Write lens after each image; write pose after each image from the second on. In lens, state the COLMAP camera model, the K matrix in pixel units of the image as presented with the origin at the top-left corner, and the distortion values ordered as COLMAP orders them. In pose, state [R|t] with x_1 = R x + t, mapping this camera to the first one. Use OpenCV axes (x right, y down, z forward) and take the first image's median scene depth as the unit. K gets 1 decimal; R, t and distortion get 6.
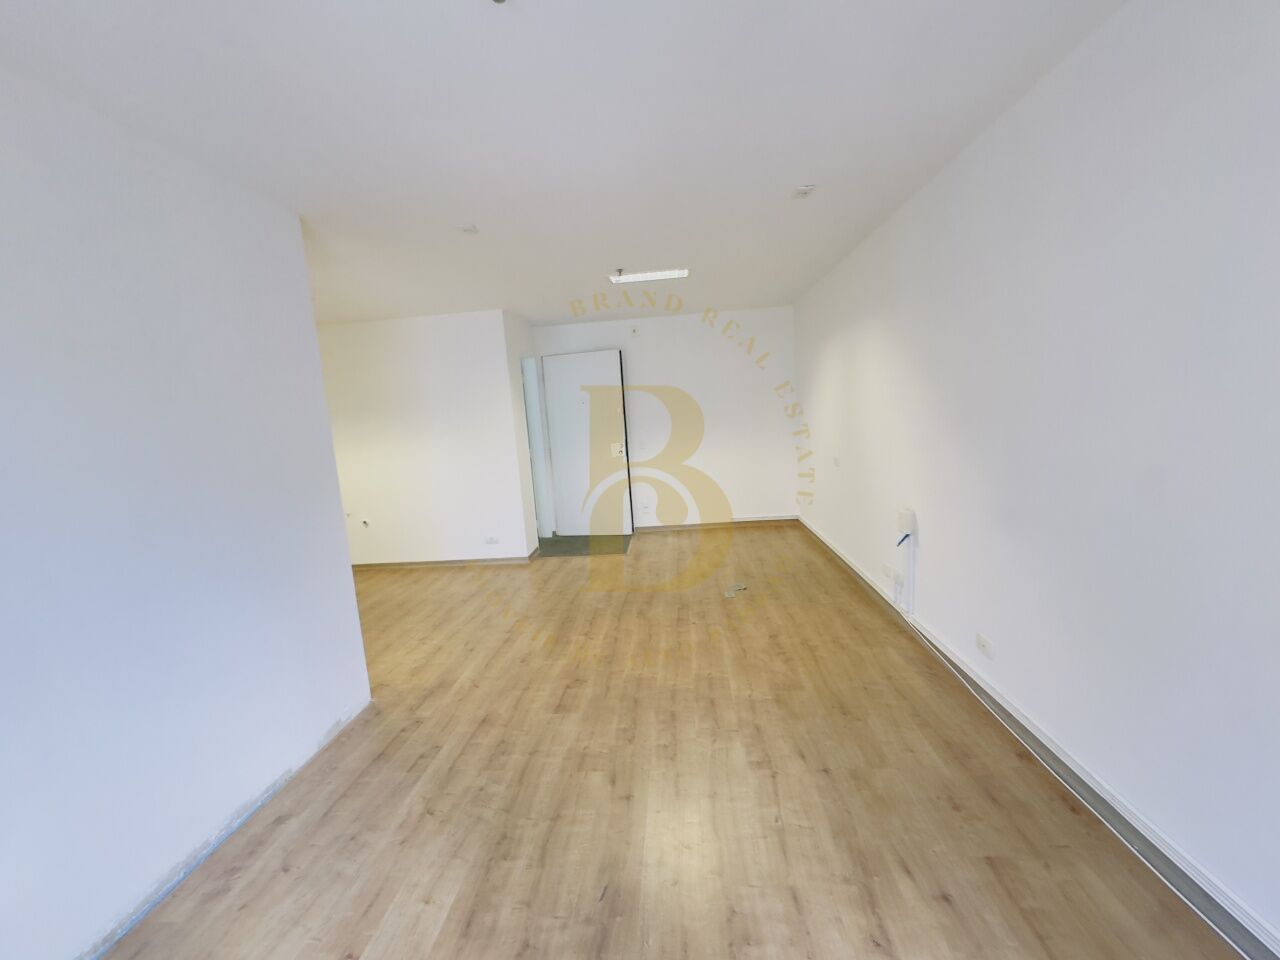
lens RADIAL K [[510.8, 0, 639.5], [0, 510.8, 480.7], [0, 0, 1]] dist [-0.003106, 0.000827]
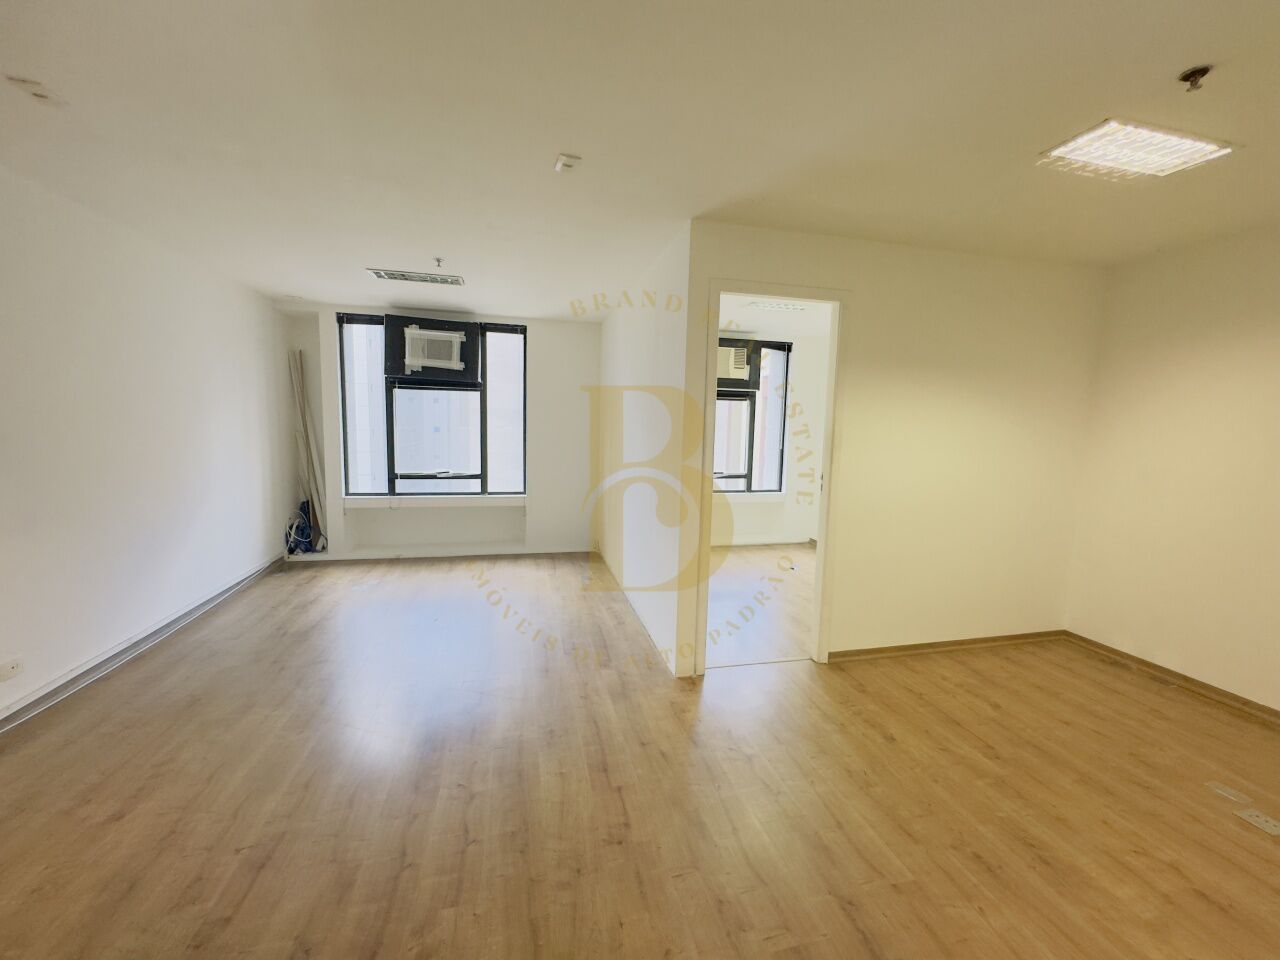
lens RADIAL K [[510.8, 0, 639.0], [0, 510.8, 480.5], [0, 0, 1]] dist [-0.003106, 0.000827]
pose [[-0.951518, 0.079817, -0.297057, -0.151203], [0.001876, 0.967234, 0.253879, -0.197438], [0.307588, 0.241013, -0.920490, 1.599146]]
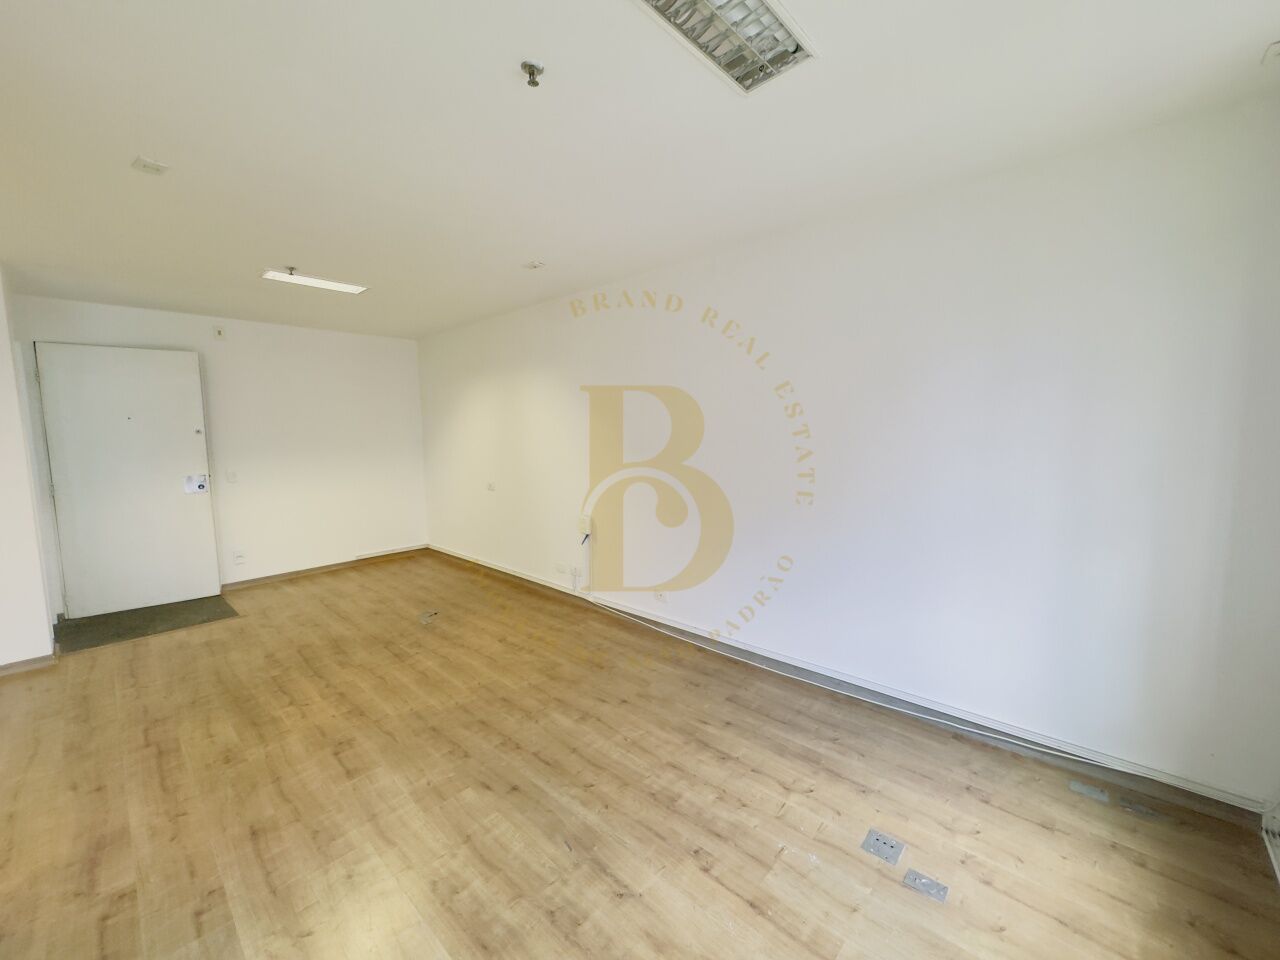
lens RADIAL K [[510.8, 0, 640.0], [0, 510.8, 479.3], [0, 0, 1]] dist [-0.003106, 0.000827]
pose [[0.621707, -0.015948, 0.783088, -0.413959], [0.075604, 0.996346, -0.039732, 0.023040], [-0.779593, 0.083906, 0.620641, 0.046366]]
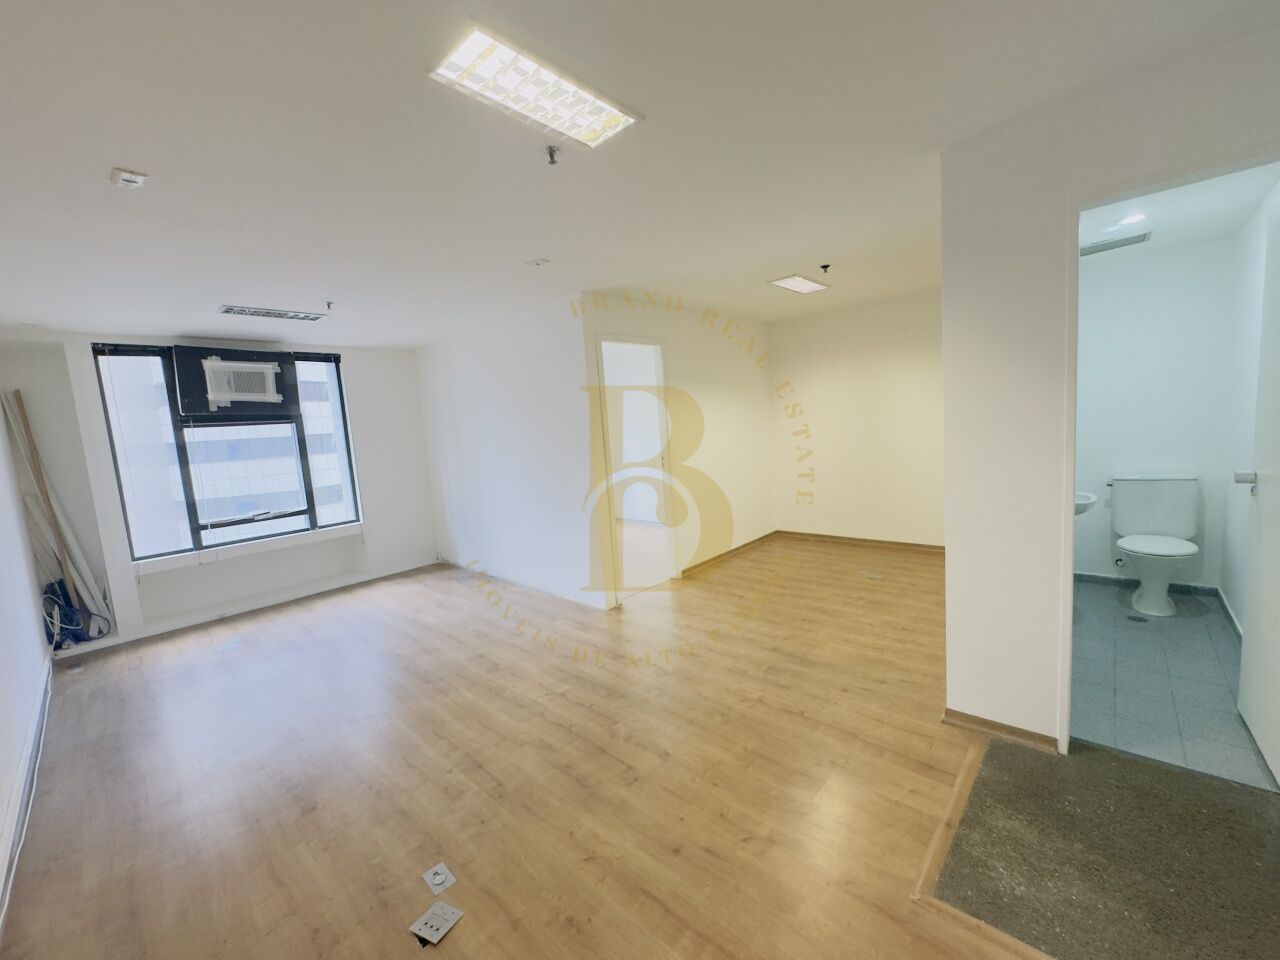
lens RADIAL K [[510.8, 0, 639.5], [0, 510.8, 480.6], [0, 0, 1]] dist [-0.003106, 0.000827]
pose [[-0.615258, 0.201178, -0.762224, 0.412593], [0.011611, 0.969097, 0.246407, -0.262254], [0.788241, 0.142753, -0.598580, 1.658789]]
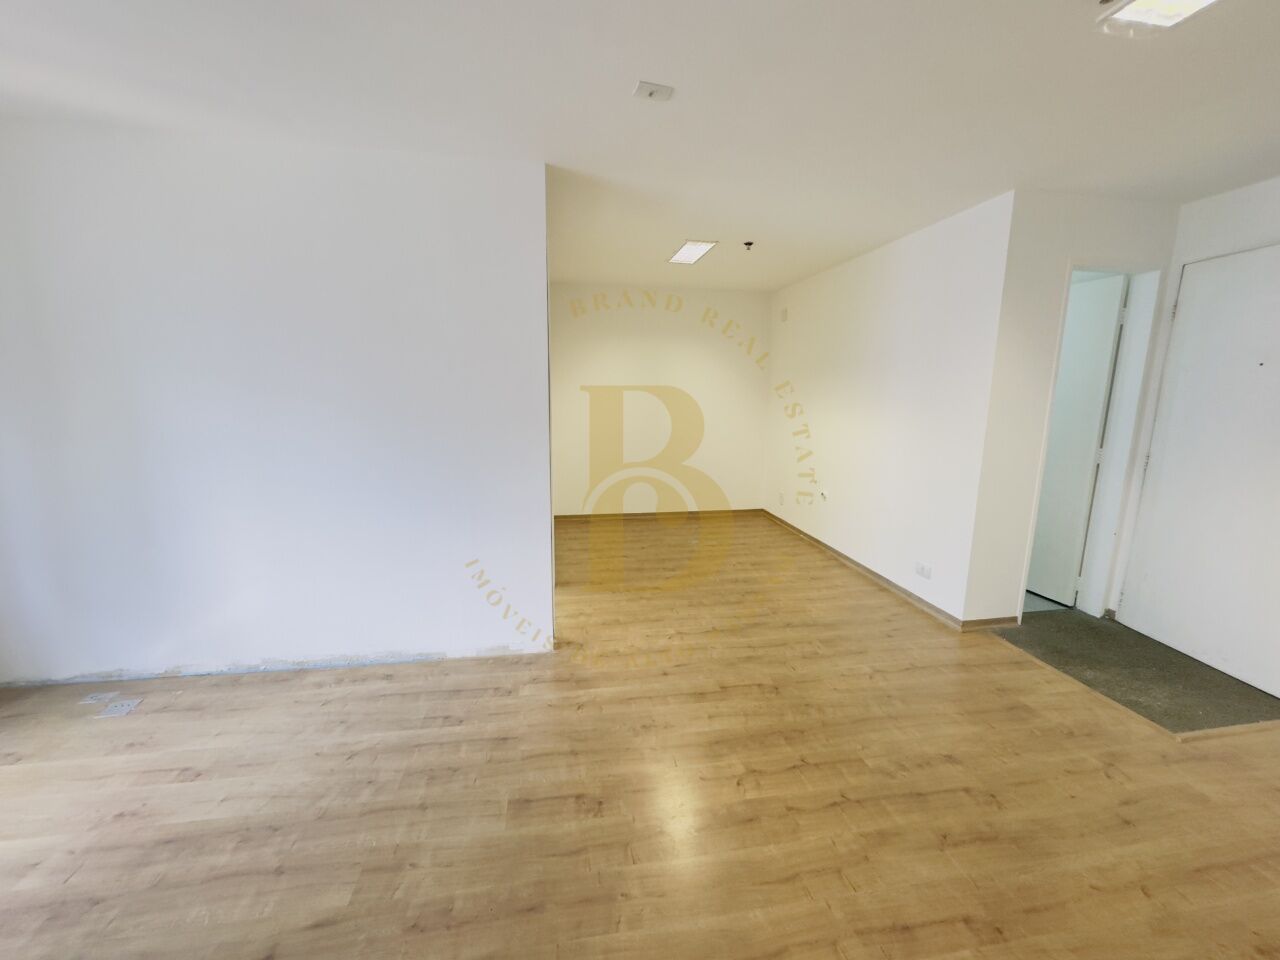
lens RADIAL K [[510.8, 0, 638.8], [0, 510.8, 479.9], [0, 0, 1]] dist [-0.003106, 0.000827]
pose [[0.240294, 0.237961, -0.941081, 0.347566], [-0.156220, 0.966330, 0.204456, -0.120459], [0.958047, 0.097886, 0.269378, 0.739466]]
